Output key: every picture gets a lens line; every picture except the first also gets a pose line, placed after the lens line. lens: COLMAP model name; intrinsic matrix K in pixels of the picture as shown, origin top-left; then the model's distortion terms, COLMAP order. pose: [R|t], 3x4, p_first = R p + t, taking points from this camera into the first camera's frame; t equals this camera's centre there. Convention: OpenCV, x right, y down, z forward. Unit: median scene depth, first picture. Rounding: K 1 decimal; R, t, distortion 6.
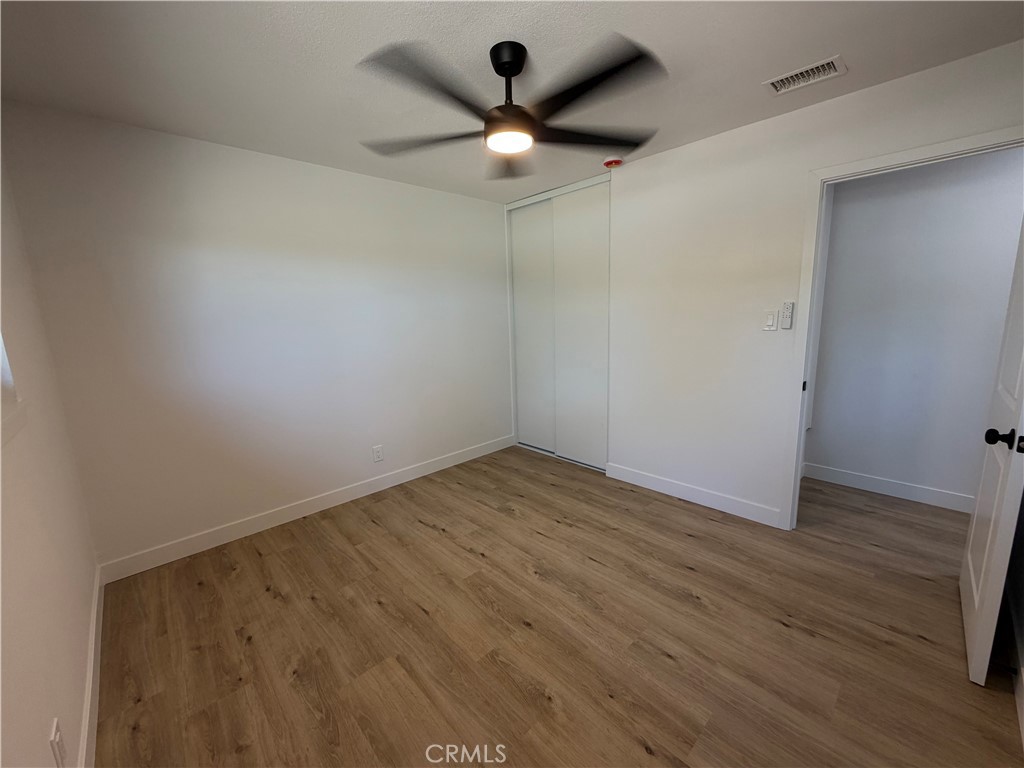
lens RADIAL K [[410.5, 0, 518.5], [0, 410.5, 383.6], [0, 0, 1]] dist [0.000018, 0.000712]
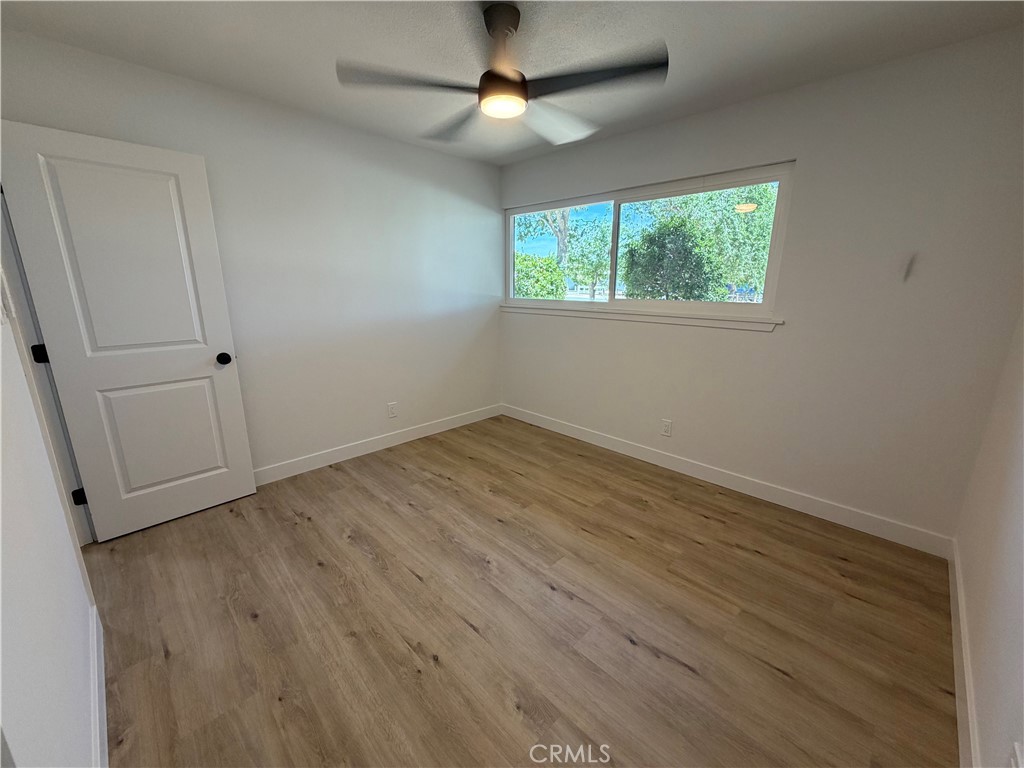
lens RADIAL K [[410.5, 0, 521.6], [0, 410.5, 380.8], [0, 0, 1]] dist [0.000018, 0.000712]
pose [[-0.999048, 0.034476, -0.026740, -0.022856], [0.021010, 0.917285, 0.397677, -0.305175], [0.038239, 0.396736, -0.917136, 1.816680]]
